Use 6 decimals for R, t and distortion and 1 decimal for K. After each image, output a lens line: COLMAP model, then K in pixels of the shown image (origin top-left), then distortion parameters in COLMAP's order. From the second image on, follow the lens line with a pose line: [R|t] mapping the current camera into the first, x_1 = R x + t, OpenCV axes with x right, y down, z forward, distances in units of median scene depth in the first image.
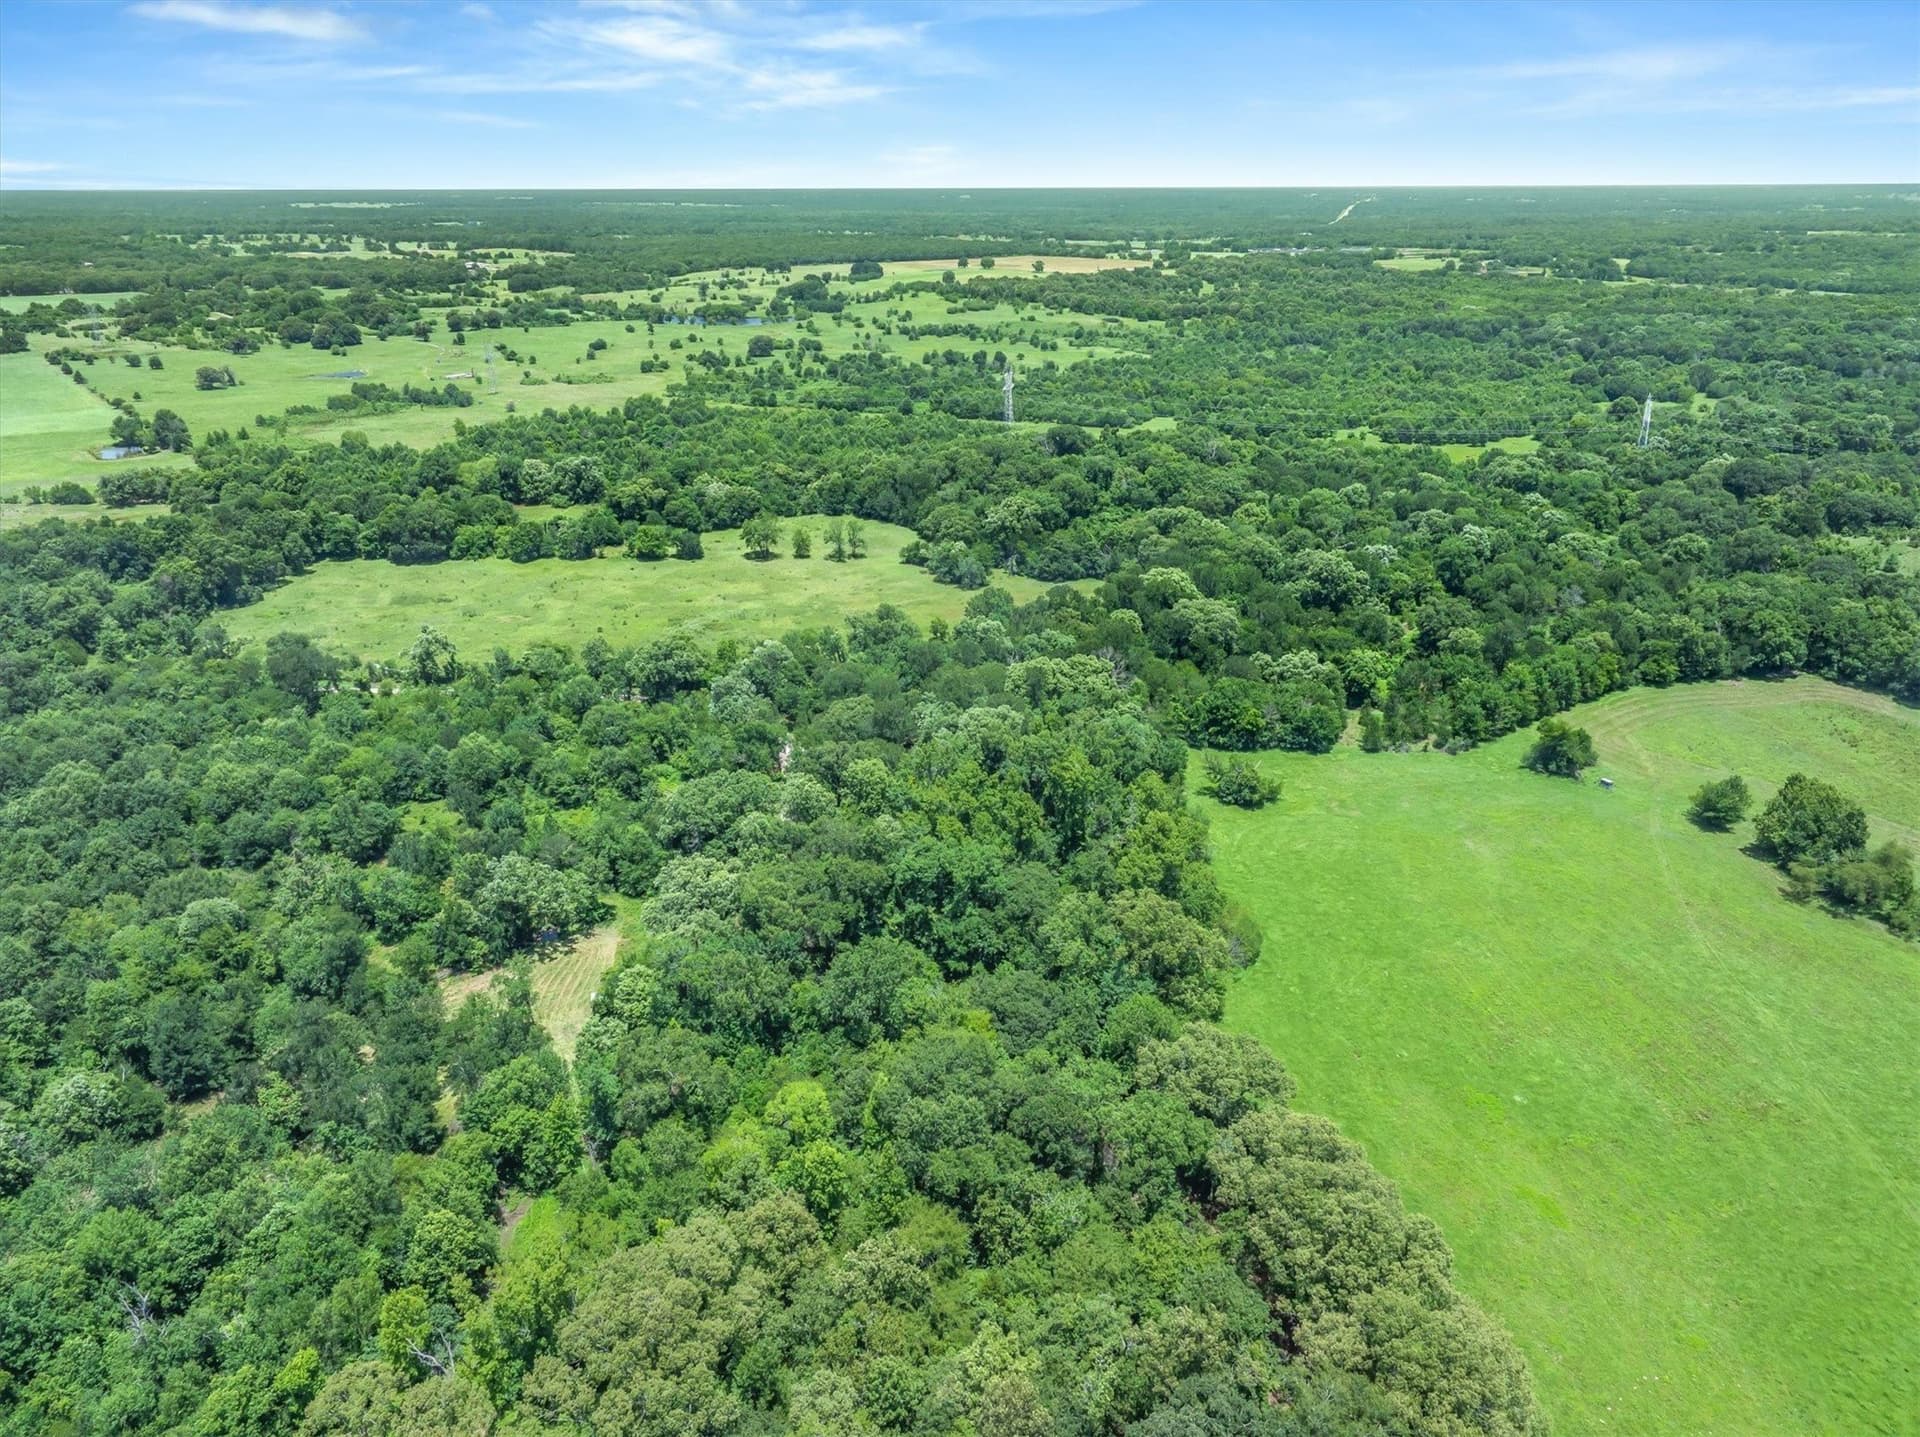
lens RADIAL K [[1368.3, 0, 960.0], [0, 1368.3, 718.5], [0, 0, 1]] dist [0.001166, -0.005750]
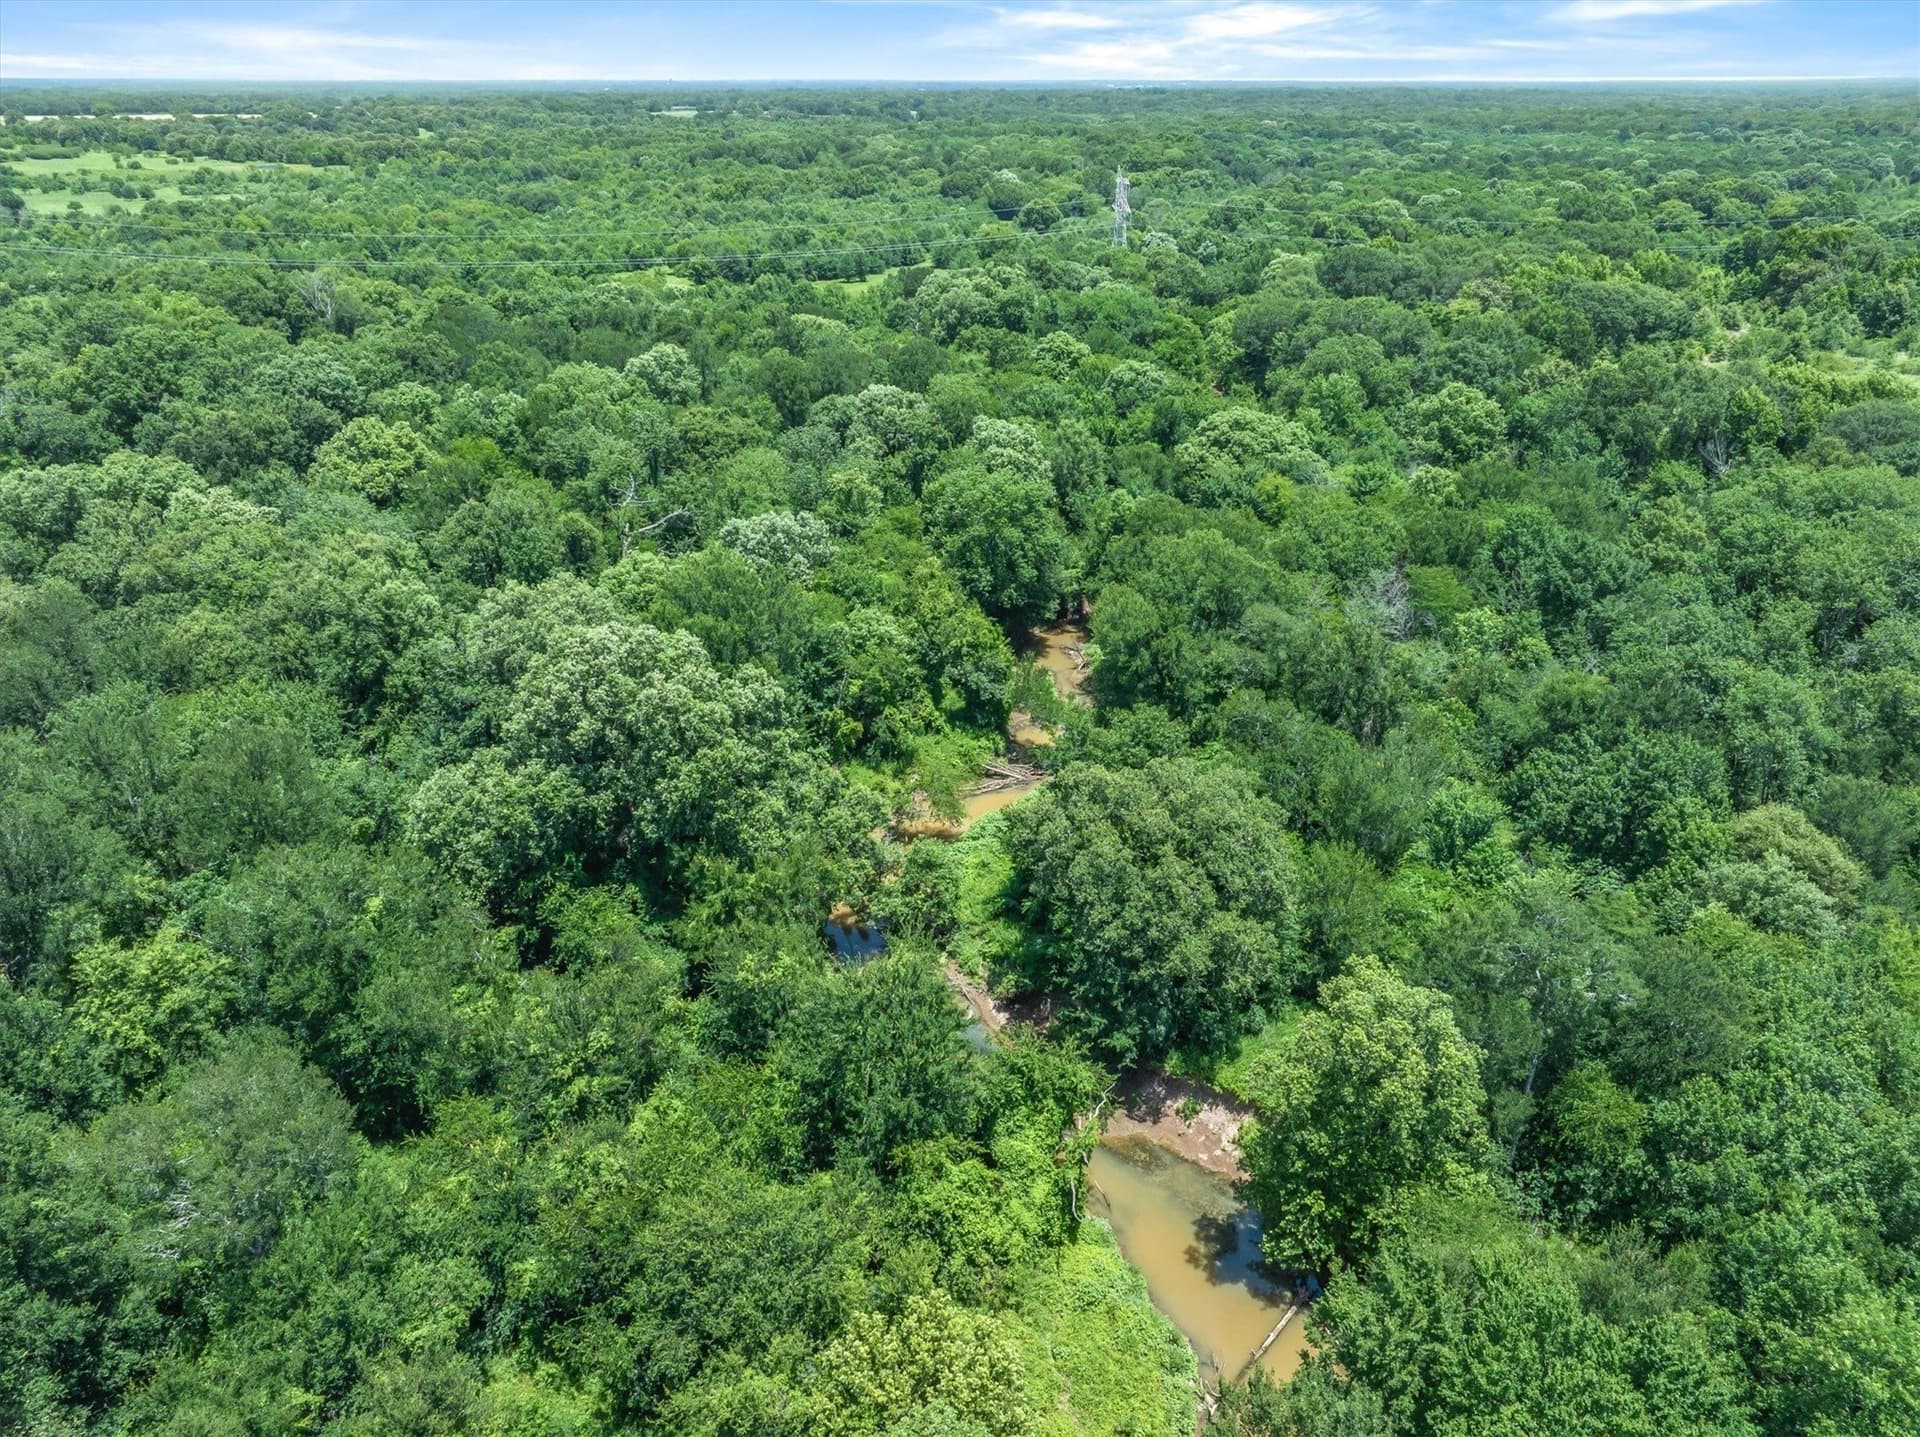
lens RADIAL K [[1368.3, 0, 960.0], [0, 1368.3, 718.5], [0, 0, 1]] dist [0.001166, -0.005750]
pose [[0.881858, -0.196509, 0.428614, 0.182705], [0.168490, 0.980329, 0.102794, -0.095227], [-0.440383, -0.018433, 0.897621, 0.632624]]
